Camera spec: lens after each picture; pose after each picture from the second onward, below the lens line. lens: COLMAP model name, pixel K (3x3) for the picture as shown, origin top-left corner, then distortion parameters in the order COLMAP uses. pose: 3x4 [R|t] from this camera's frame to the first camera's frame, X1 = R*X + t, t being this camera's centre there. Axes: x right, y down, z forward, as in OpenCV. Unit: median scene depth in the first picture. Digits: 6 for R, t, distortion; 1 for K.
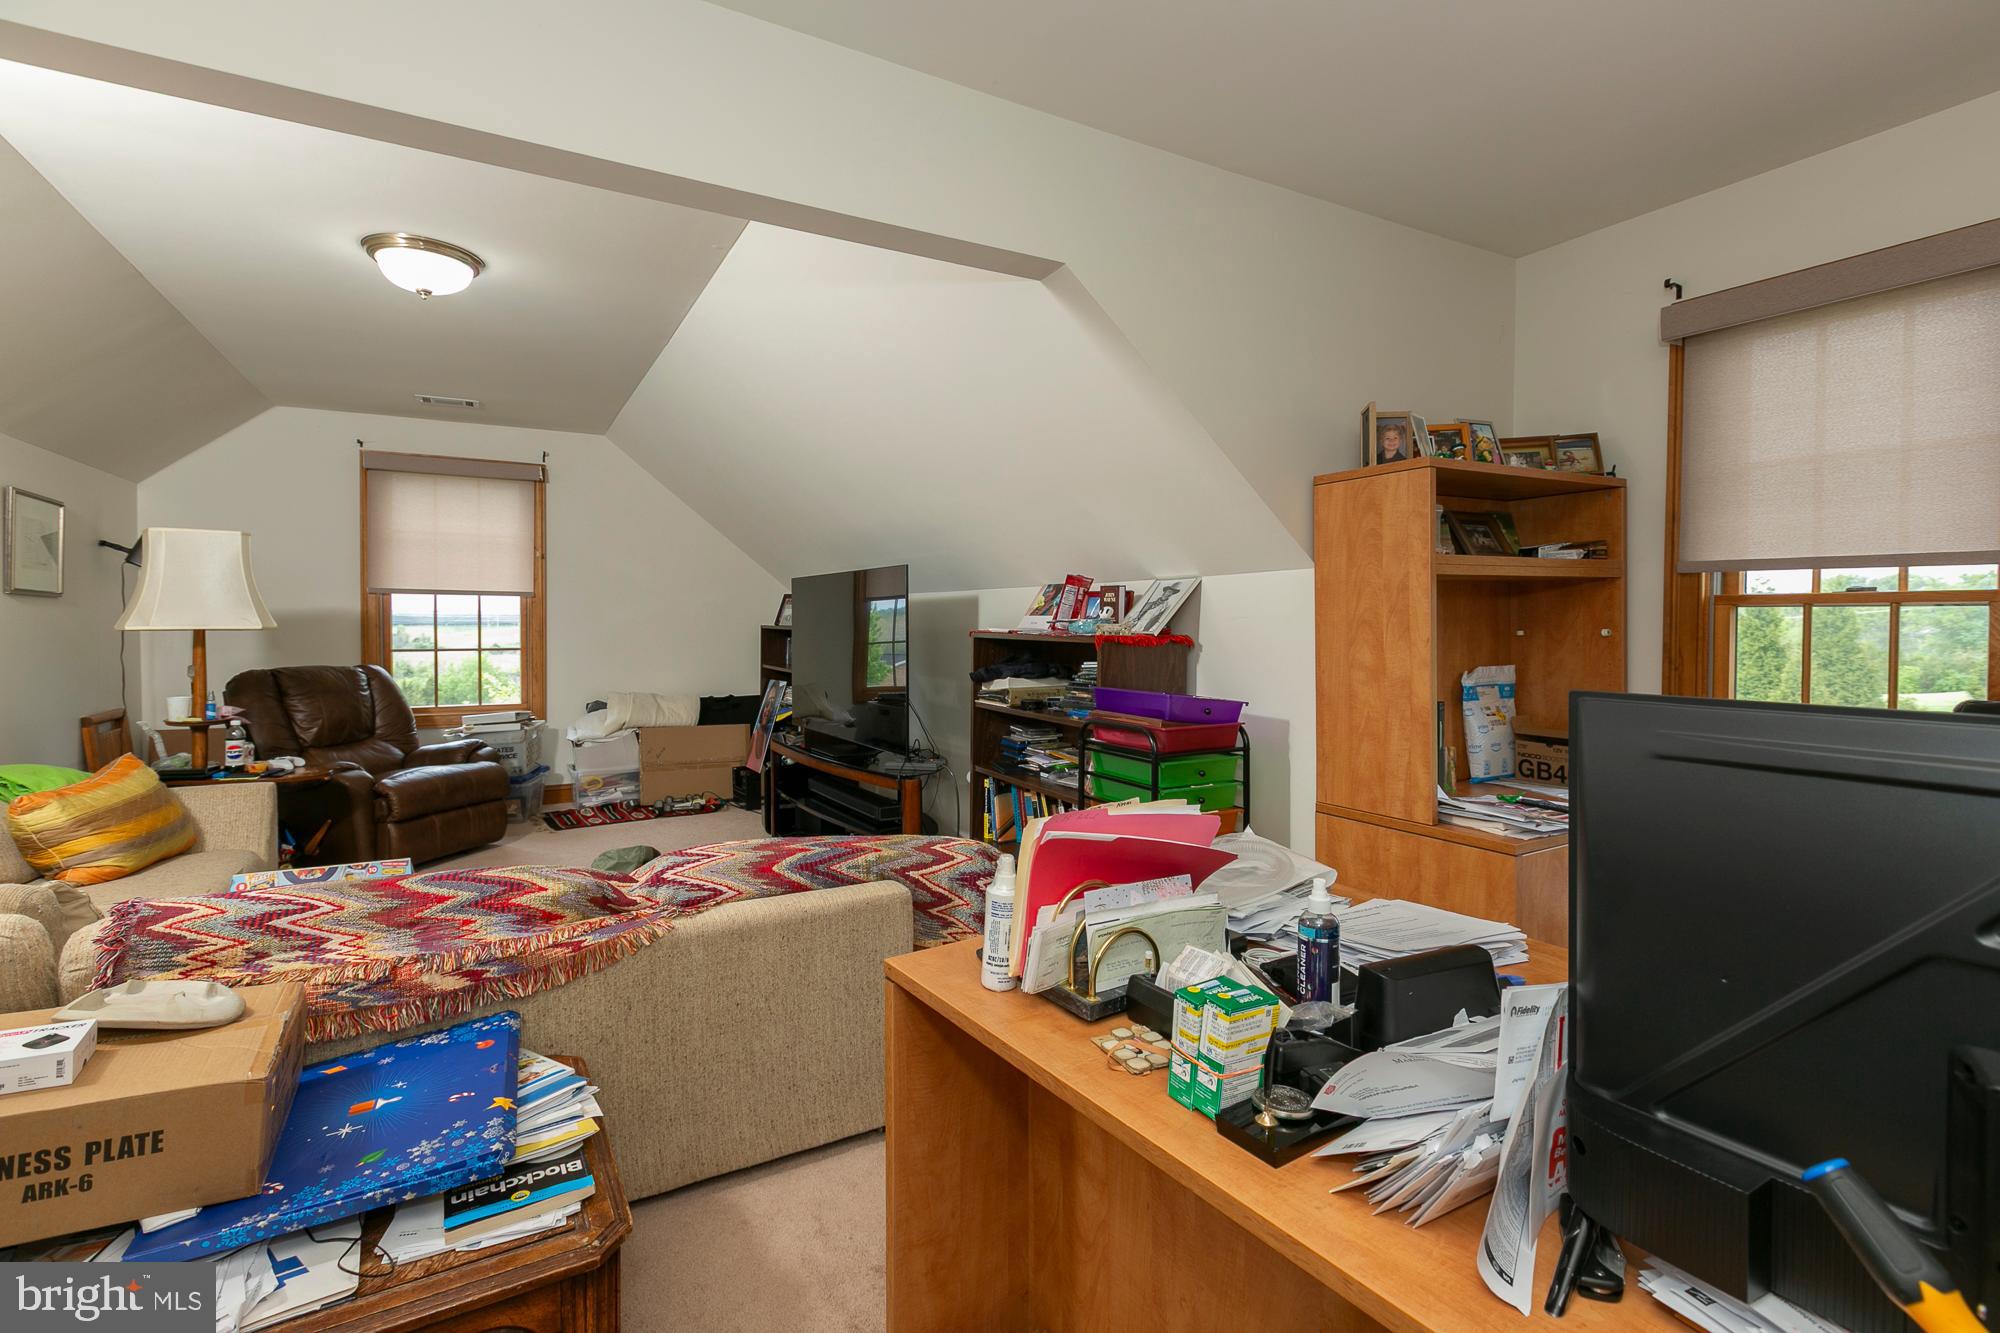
lens RADIAL K [[915.2, 0, 992.6], [0, 915.2, 643.4], [0, 0, 1]] dist [-0.002100, -0.000269]
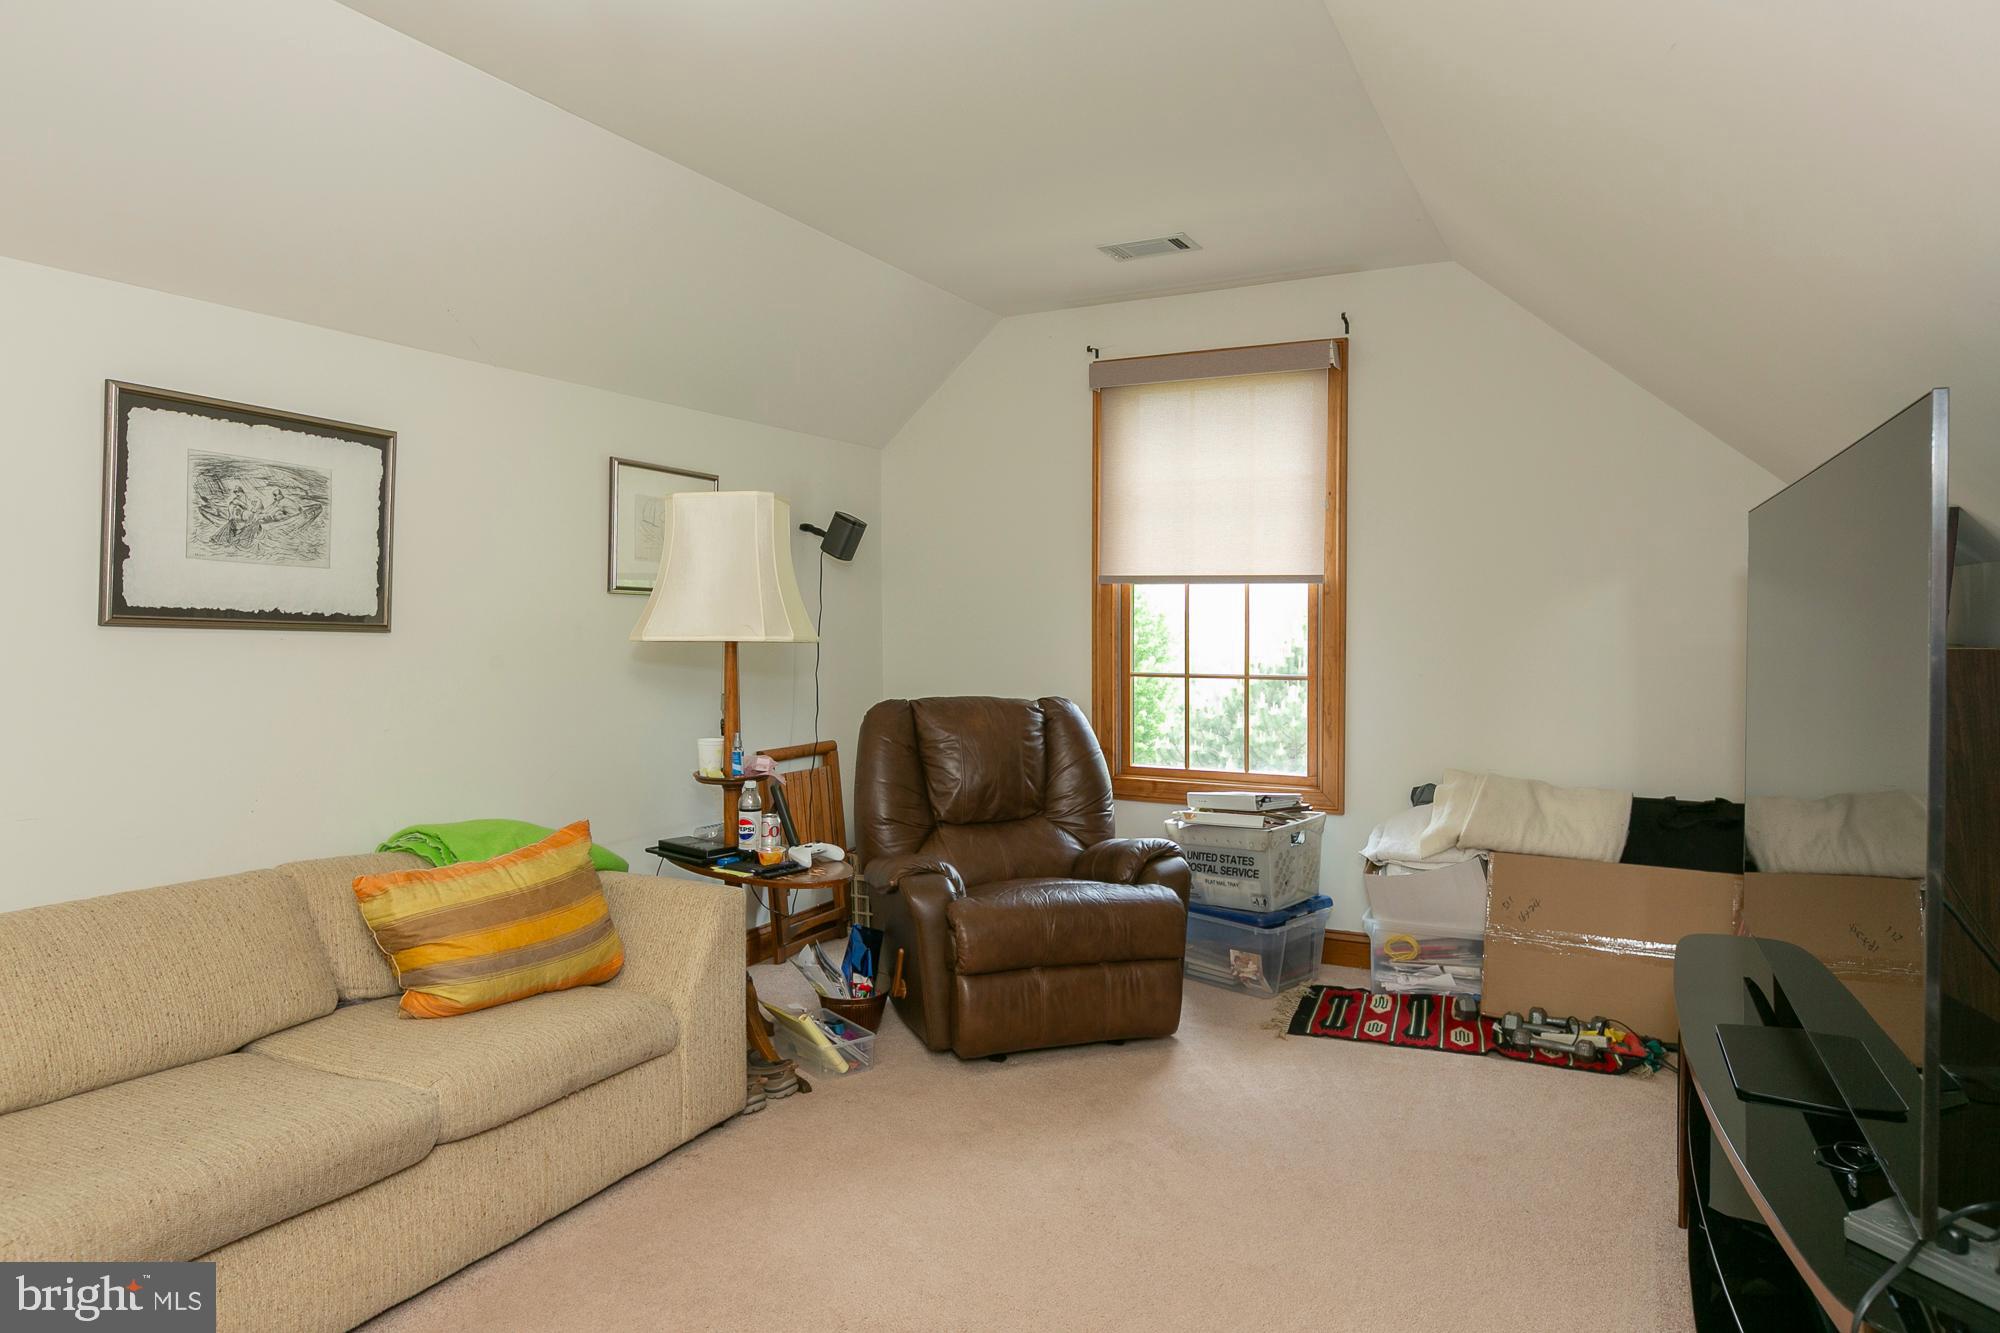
lens RADIAL K [[1292.2, 0, 1000.0], [0, 1292.2, 666.5], [0, 0, 1]] dist [-0.002558, 0.000039]
pose [[0.578749, 0.025716, -0.815100, 0.016140], [-0.020326, 0.999647, 0.017107, -0.011193], [0.815253, 0.006667, 0.579067, 0.402674]]
